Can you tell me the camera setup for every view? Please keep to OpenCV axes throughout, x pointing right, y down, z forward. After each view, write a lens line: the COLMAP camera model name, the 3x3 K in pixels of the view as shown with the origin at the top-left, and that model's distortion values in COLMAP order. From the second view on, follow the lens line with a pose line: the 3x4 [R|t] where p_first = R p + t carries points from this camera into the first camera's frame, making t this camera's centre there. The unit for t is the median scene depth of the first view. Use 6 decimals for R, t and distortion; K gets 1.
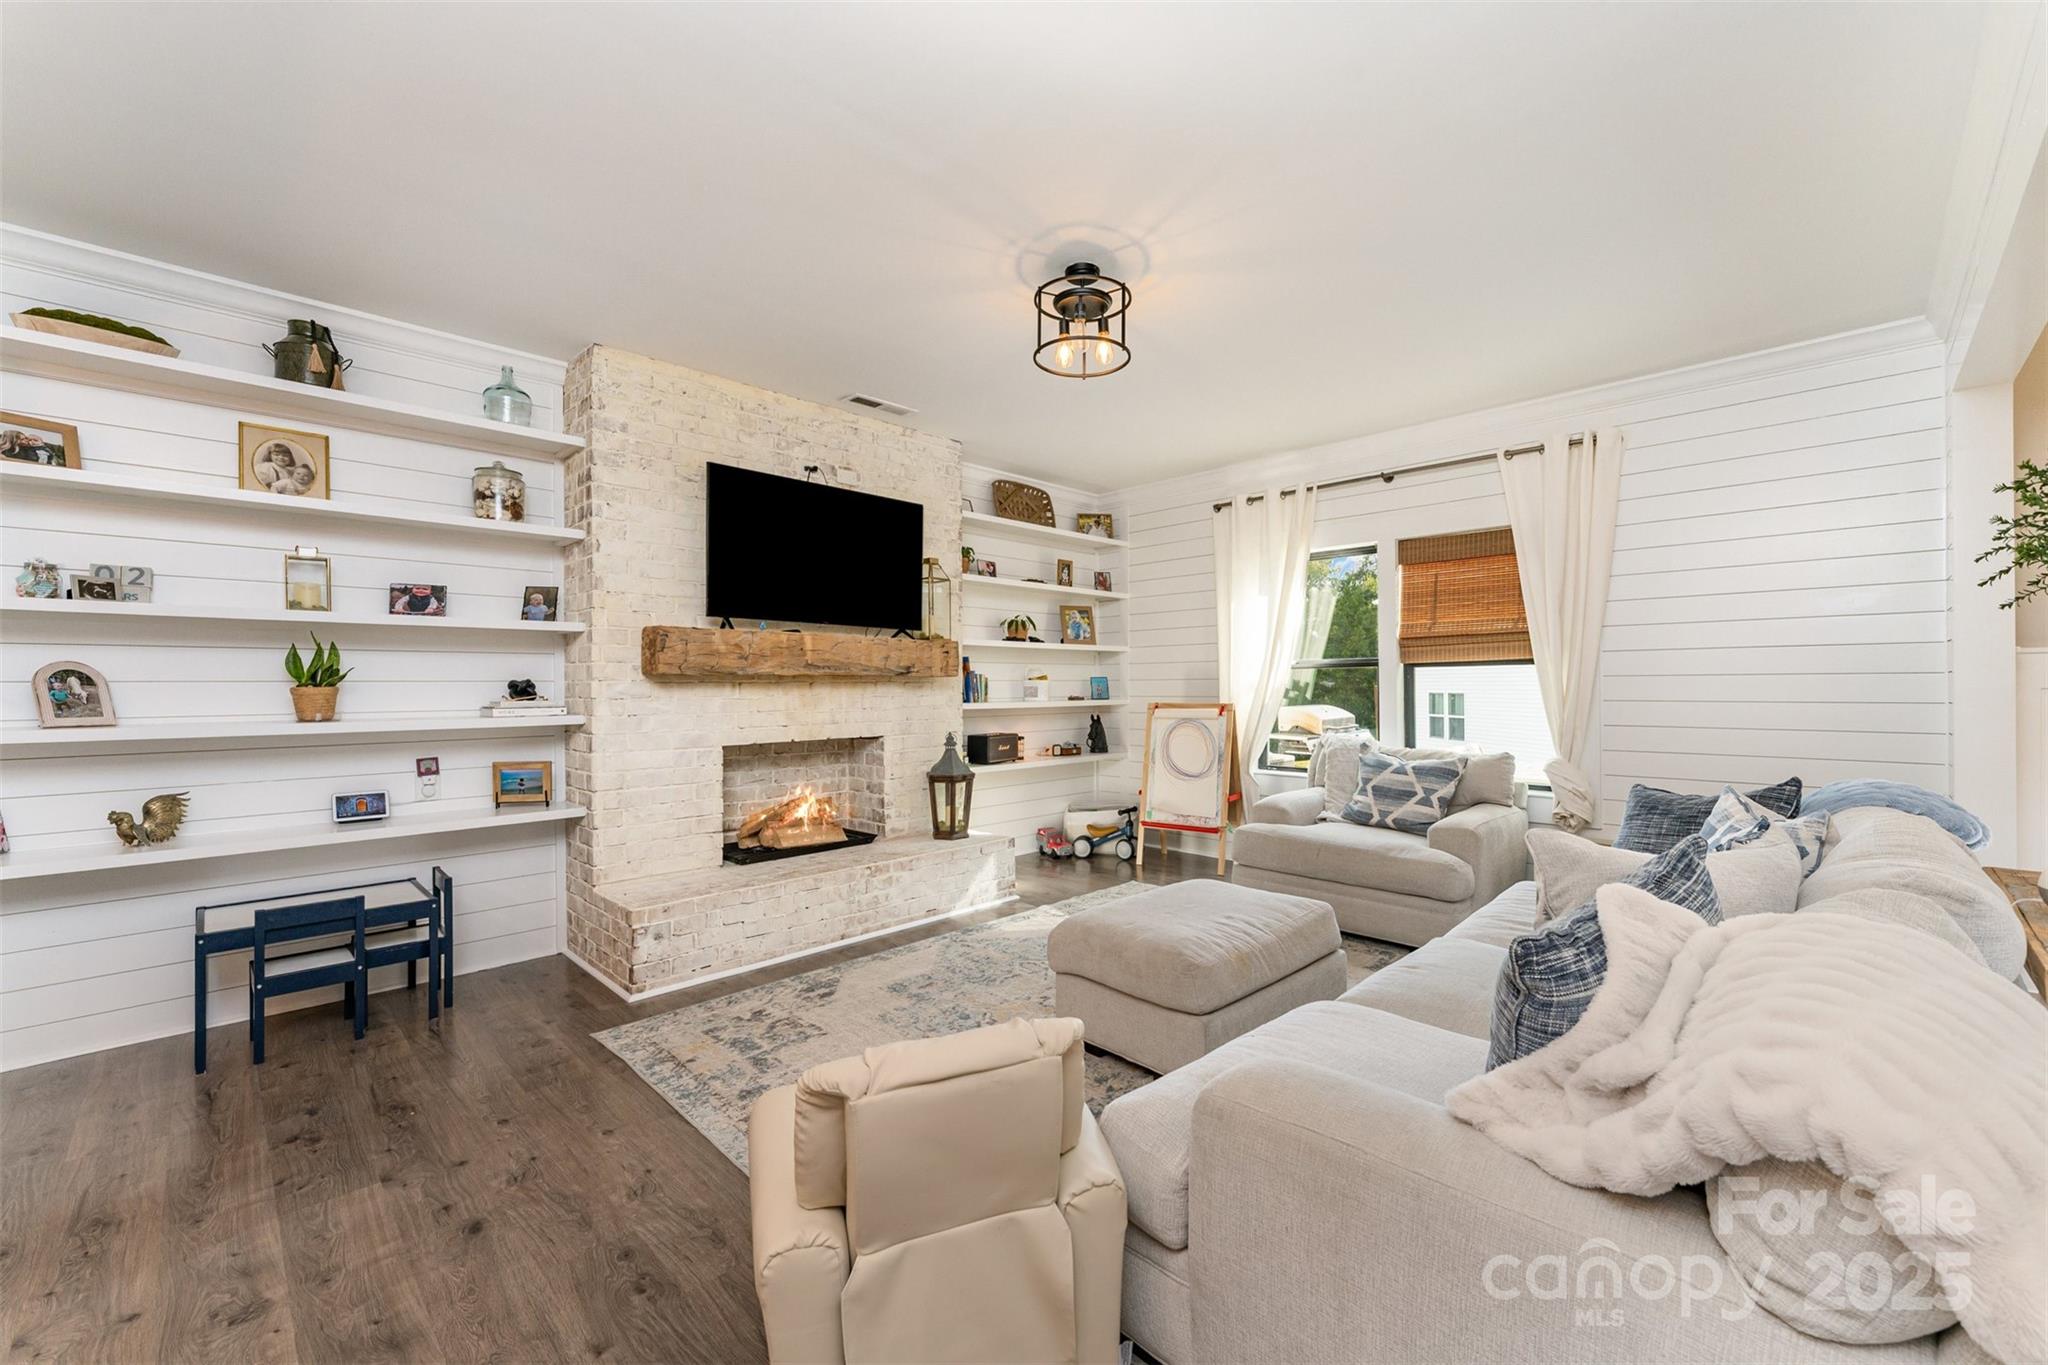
lens RADIAL K [[815.5, 0, 1045.2], [0, 815.5, 685.5], [0, 0, 1]] dist [0.006797, -0.000227]
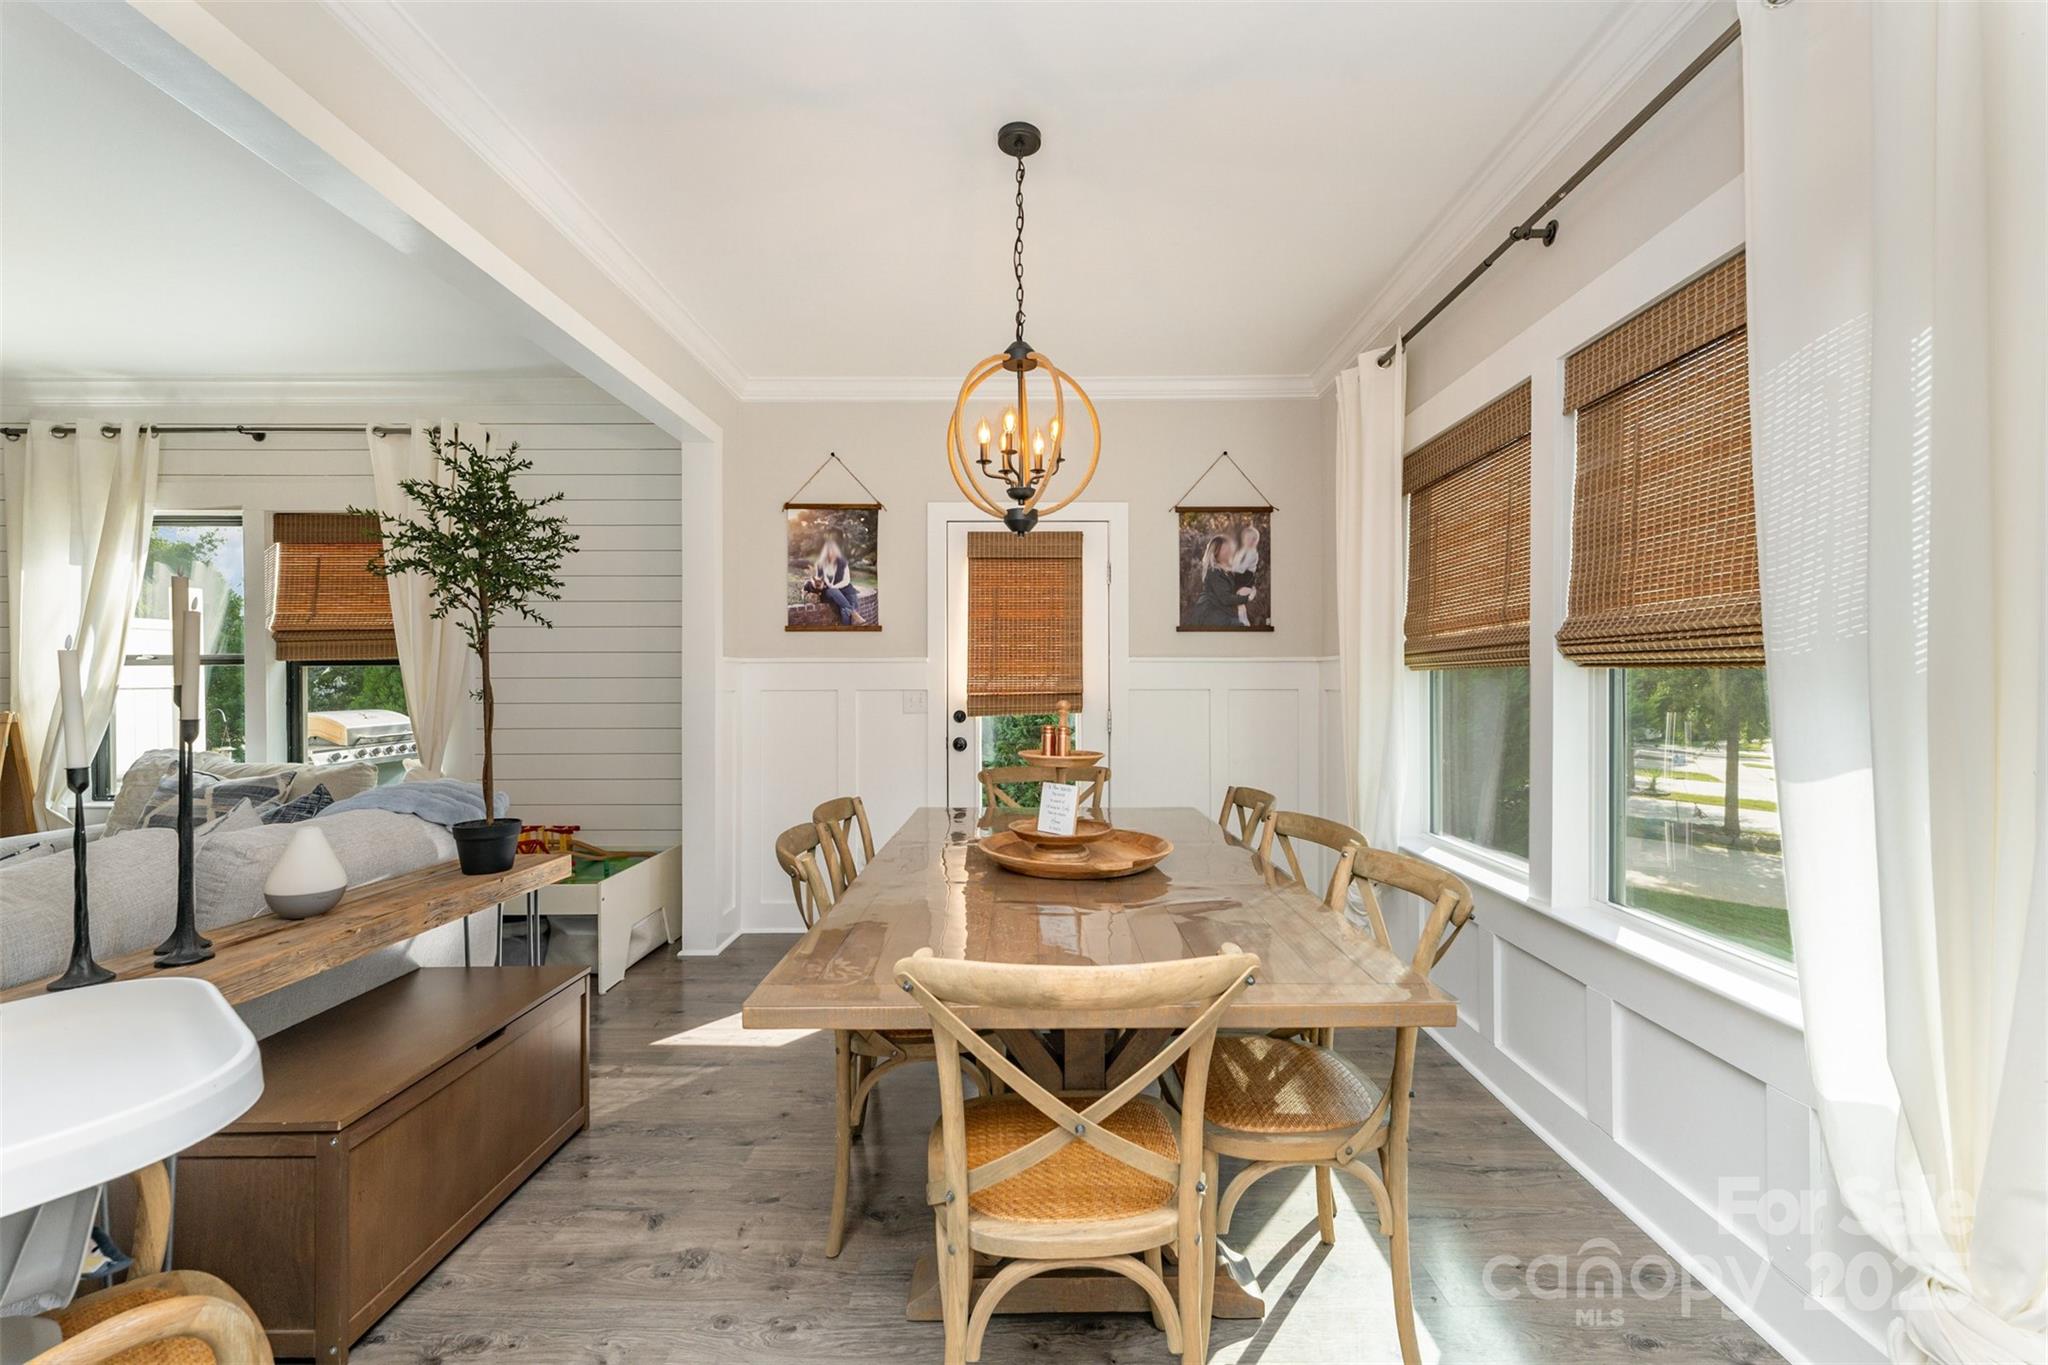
lens RADIAL K [[815.5, 0, 1029.1], [0, 815.5, 683.5], [0, 0, 1]] dist [0.006797, -0.000227]
pose [[0.725496, 0.002344, 0.688223, 0.473303], [-0.001058, 0.999997, -0.002291, -0.003507], [-0.688226, 0.000934, 0.725496, -0.151661]]
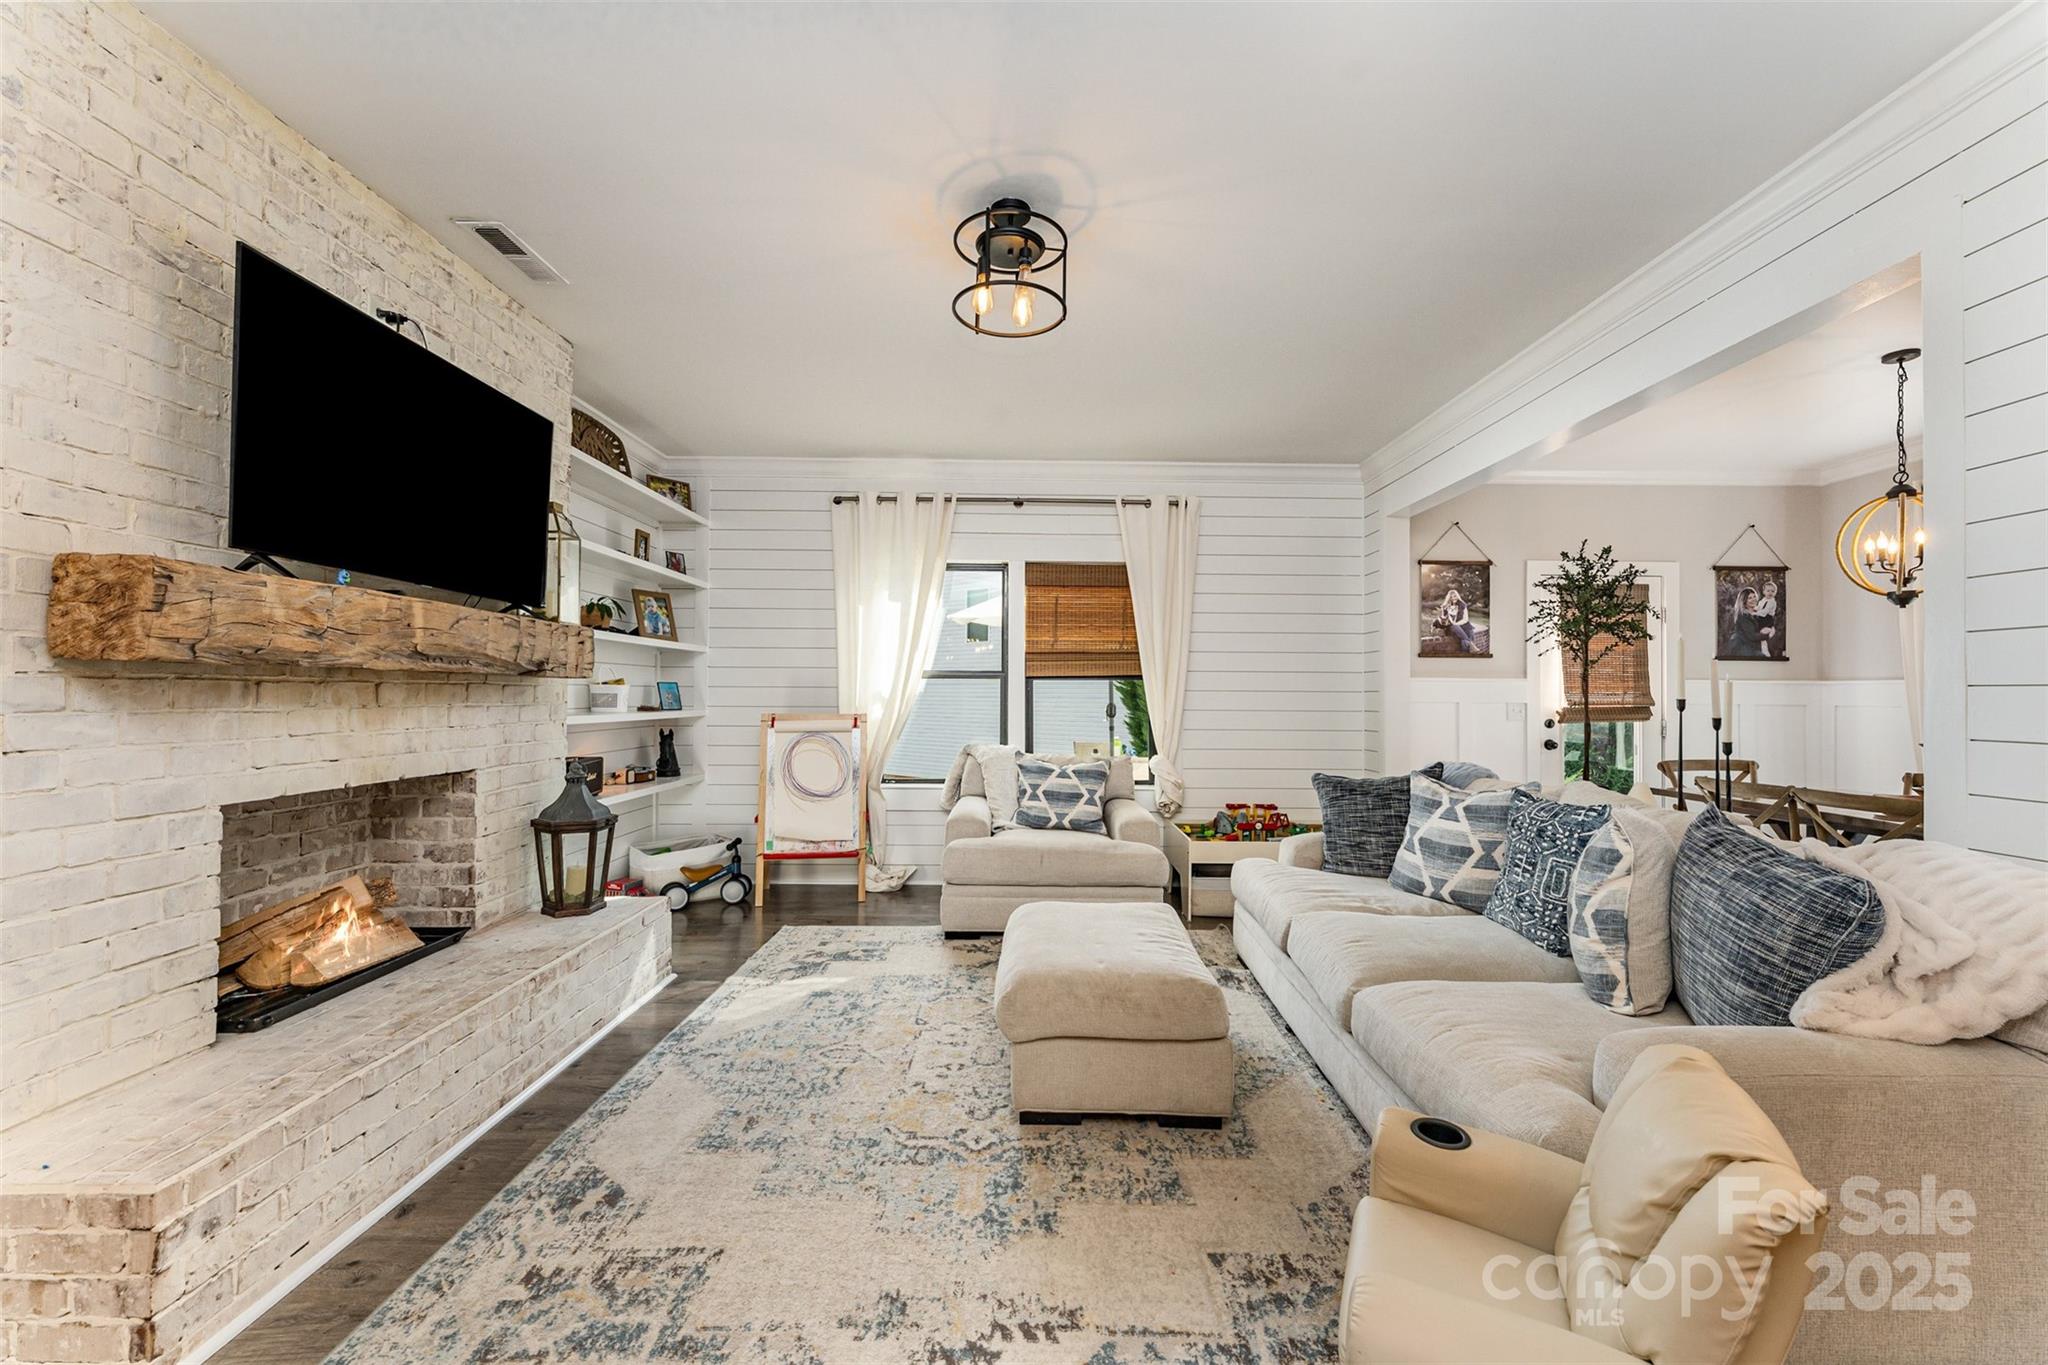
lens RADIAL K [[815.5, 0, 1032.9], [0, 815.5, 685.0], [0, 0, 1]] dist [0.006797, -0.000227]
pose [[0.710038, 0.018421, 0.703922, -0.361038], [-0.010499, 0.999824, -0.015574, 0.001799], [-0.704085, 0.003668, 0.710106, 0.256777]]
